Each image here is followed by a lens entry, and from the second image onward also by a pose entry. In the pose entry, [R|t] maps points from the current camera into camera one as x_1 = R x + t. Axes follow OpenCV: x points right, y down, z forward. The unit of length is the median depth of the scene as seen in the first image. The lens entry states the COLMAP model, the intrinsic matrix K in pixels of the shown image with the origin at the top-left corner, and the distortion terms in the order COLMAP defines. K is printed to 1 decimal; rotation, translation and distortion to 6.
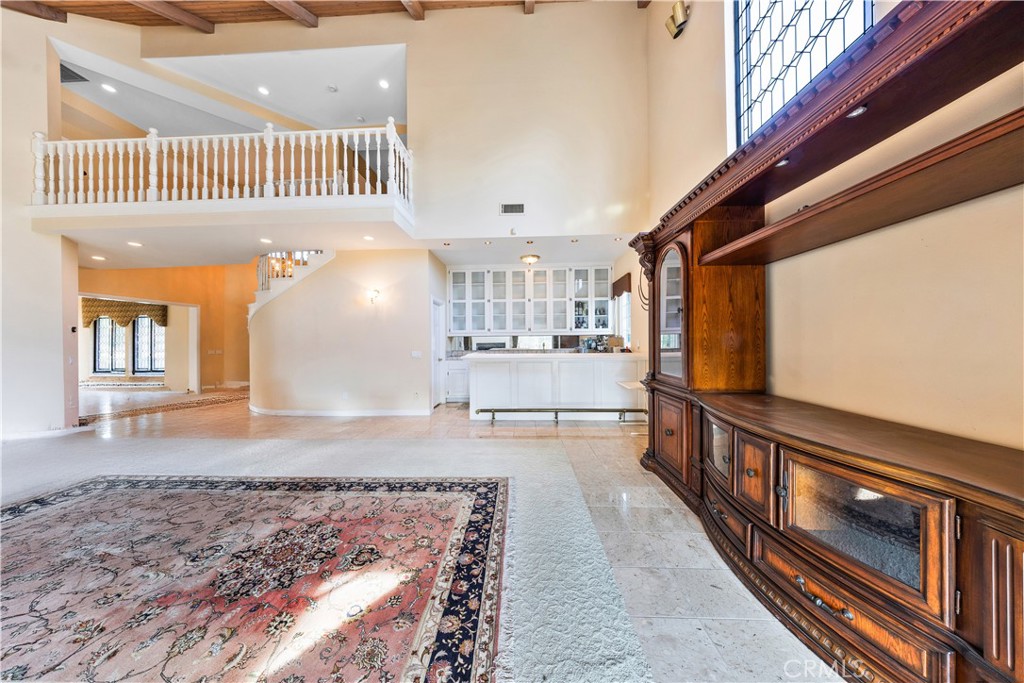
lens RADIAL K [[302.7, 0, 510.5], [0, 302.7, 337.5], [0, 0, 1]] dist [-0.000593, -0.000032]
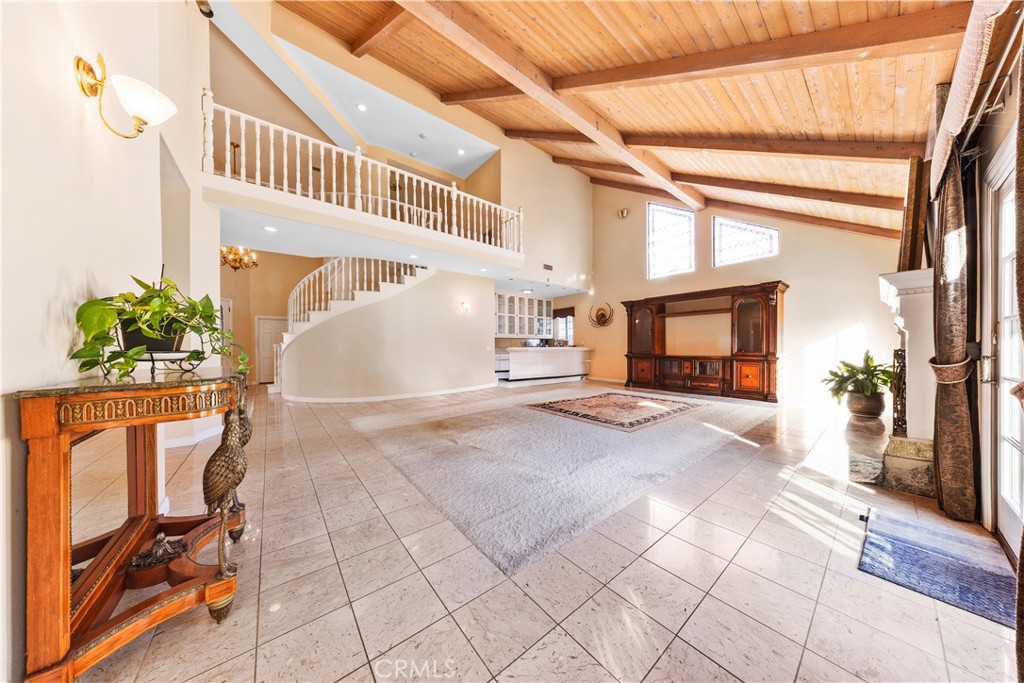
lens RADIAL K [[299.6, 0, 509.5], [0, 299.6, 343.5], [0, 0, 1]] dist [-0.000537, -0.000061]
pose [[0.752614, 0.010383, 0.658381, -1.263182], [-0.008750, 0.999945, -0.005768, 0.041031], [-0.658404, -0.001420, 0.752663, -0.188854]]
